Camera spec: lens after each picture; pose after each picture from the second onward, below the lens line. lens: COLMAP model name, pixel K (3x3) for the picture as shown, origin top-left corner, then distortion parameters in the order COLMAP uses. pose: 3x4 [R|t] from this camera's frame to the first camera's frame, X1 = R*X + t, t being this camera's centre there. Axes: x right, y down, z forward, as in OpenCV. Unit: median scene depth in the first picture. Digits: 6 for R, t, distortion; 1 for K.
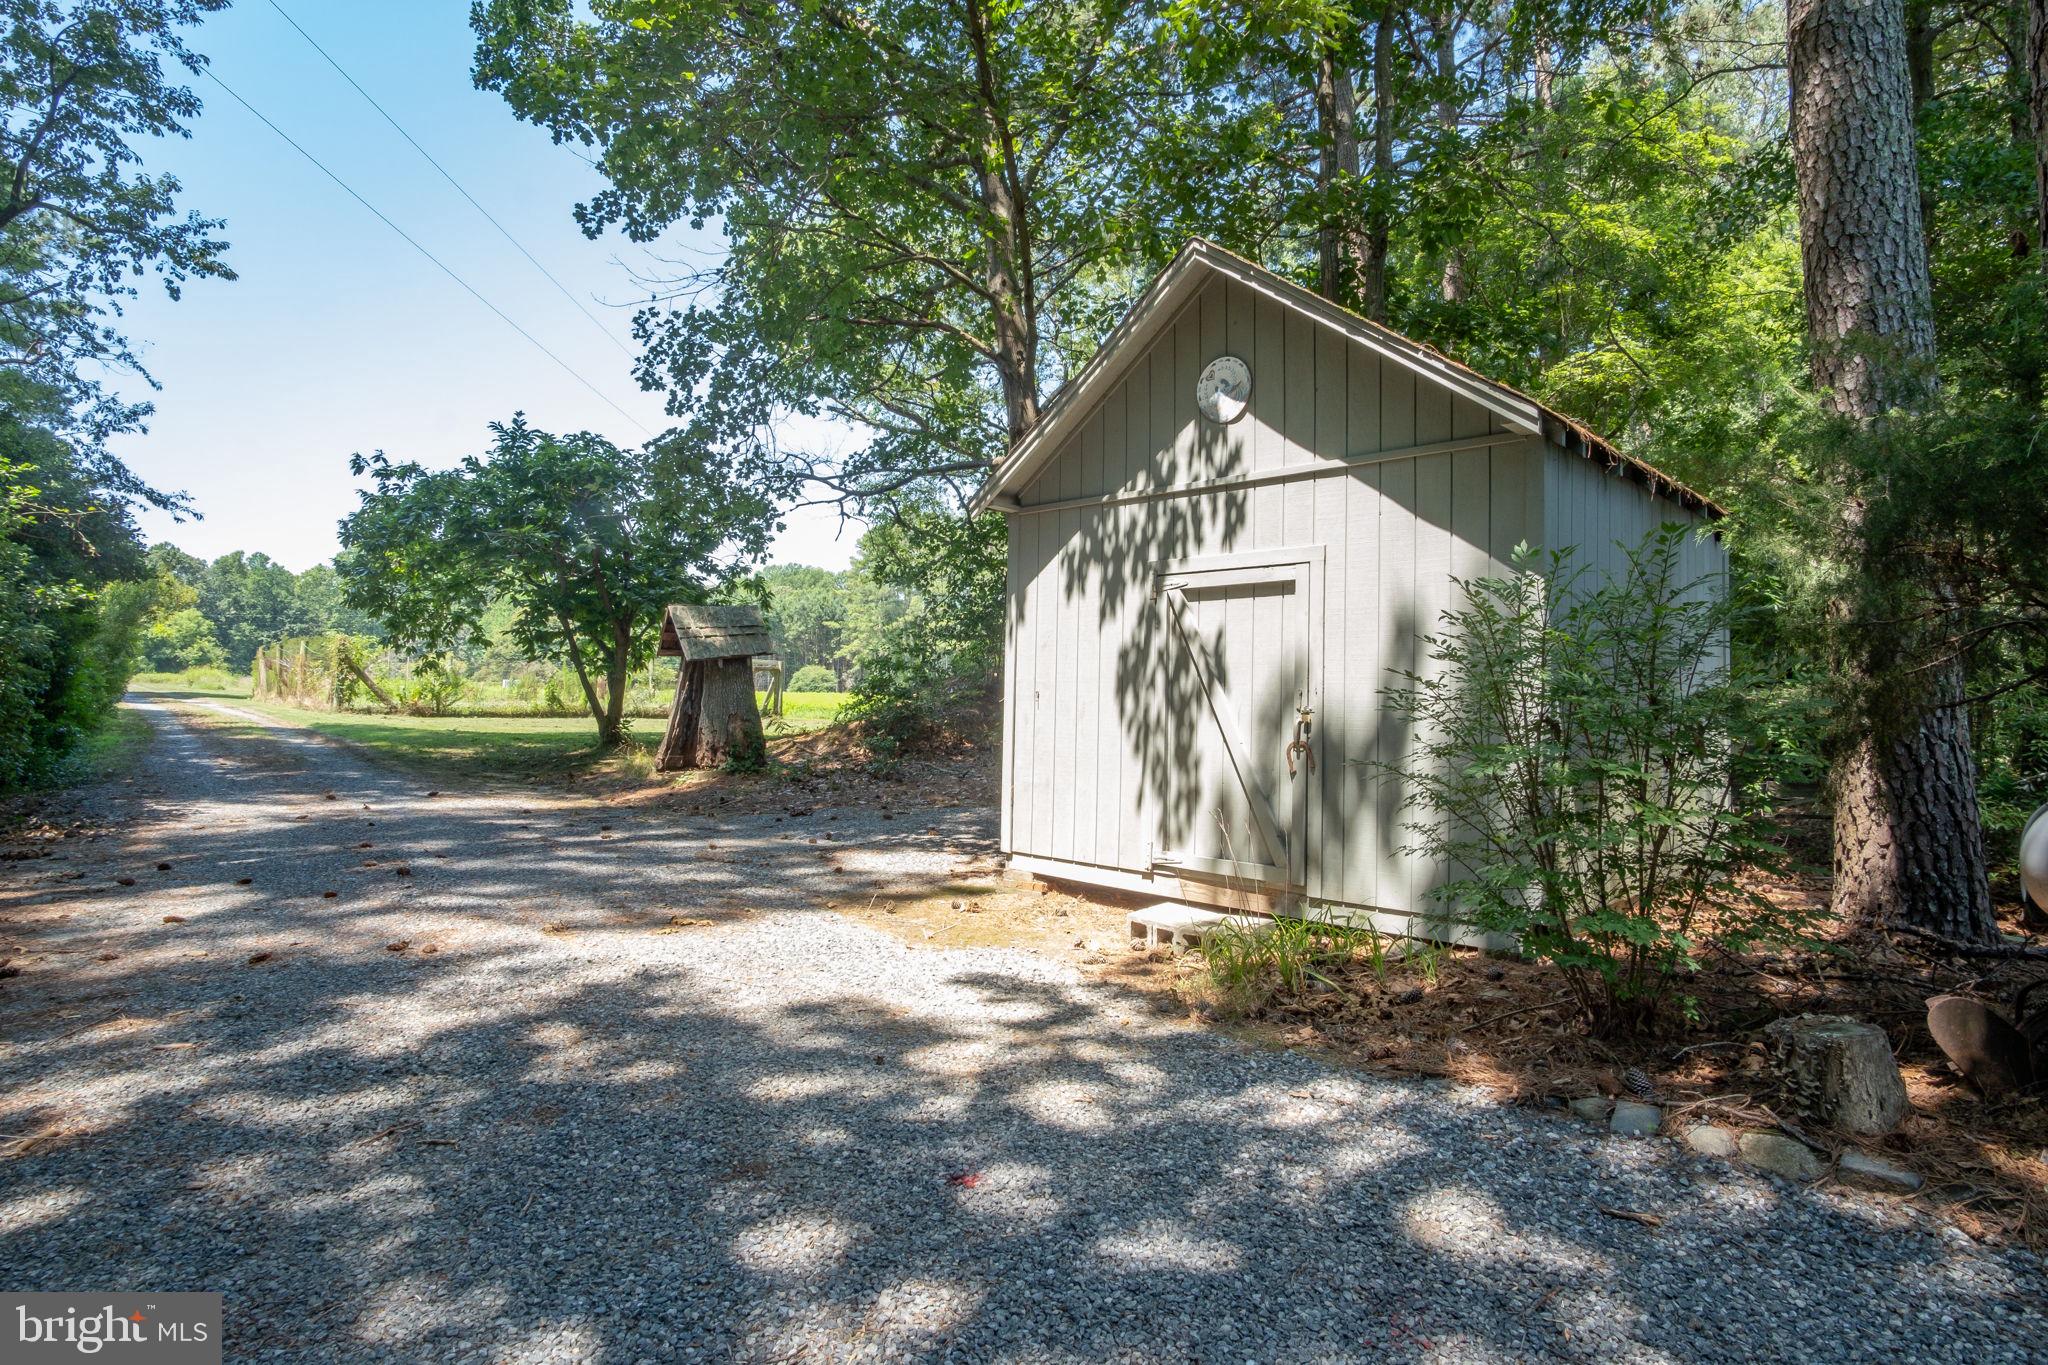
lens RADIAL K [[1108.7, 0, 1060.2], [0, 1108.7, 686.0], [0, 0, 1]] dist [-0.023447, 0.009048]
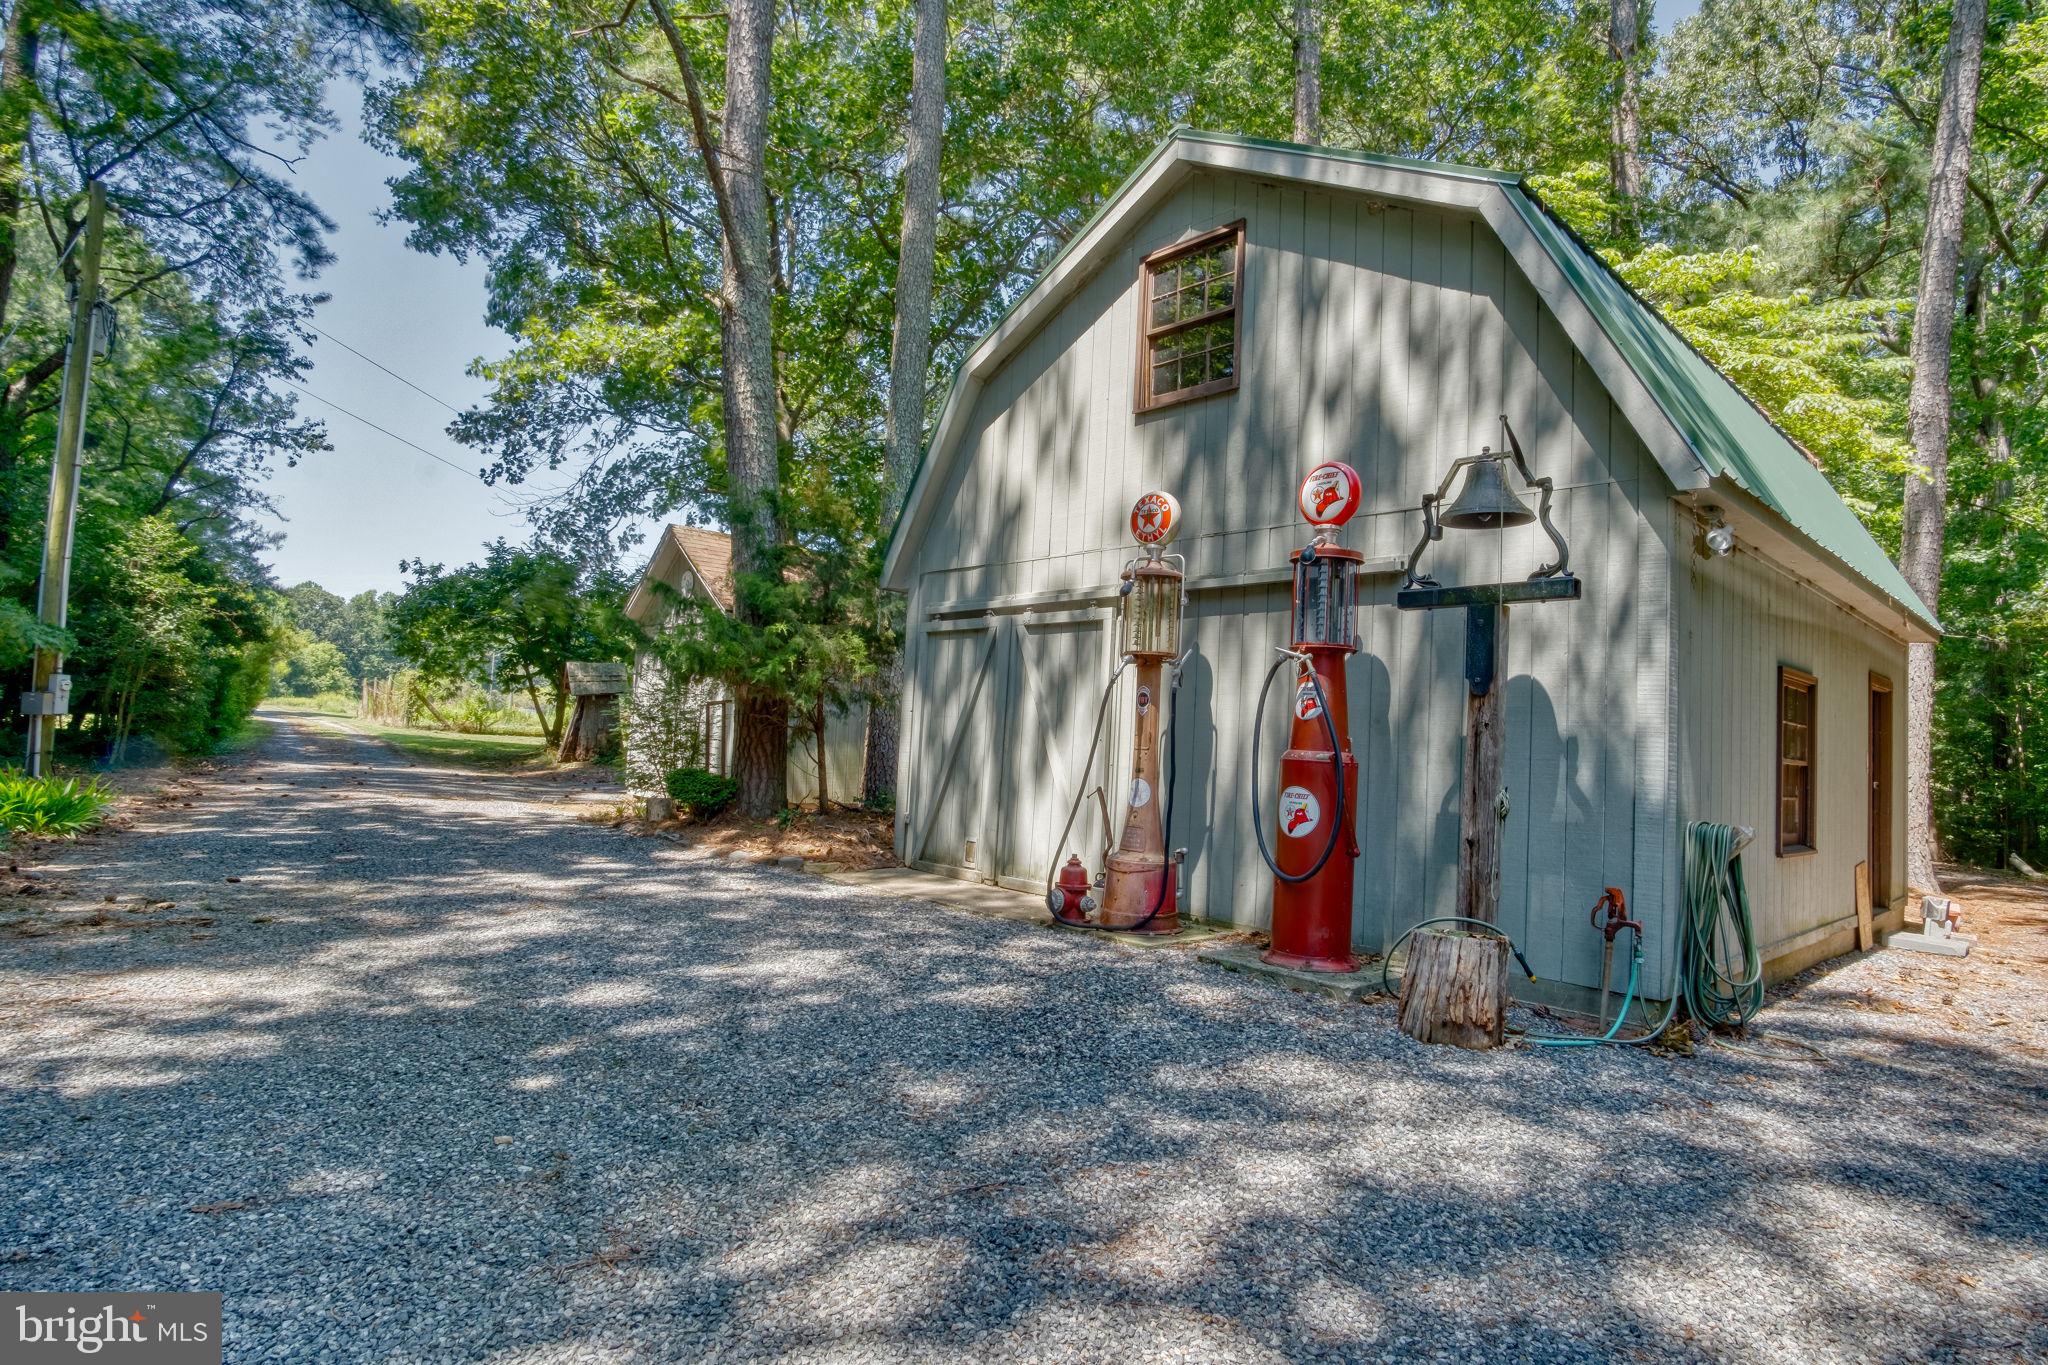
lens RADIAL K [[1090.8, 0, 1081.0], [0, 1090.8, 718.6], [0, 0, 1]] dist [-0.028662, 0.011400]
pose [[0.997567, 0.031691, -0.062098, 0.427224], [-0.032751, 0.999333, -0.016131, 0.010012], [0.061546, 0.018126, 0.997940, -0.475886]]
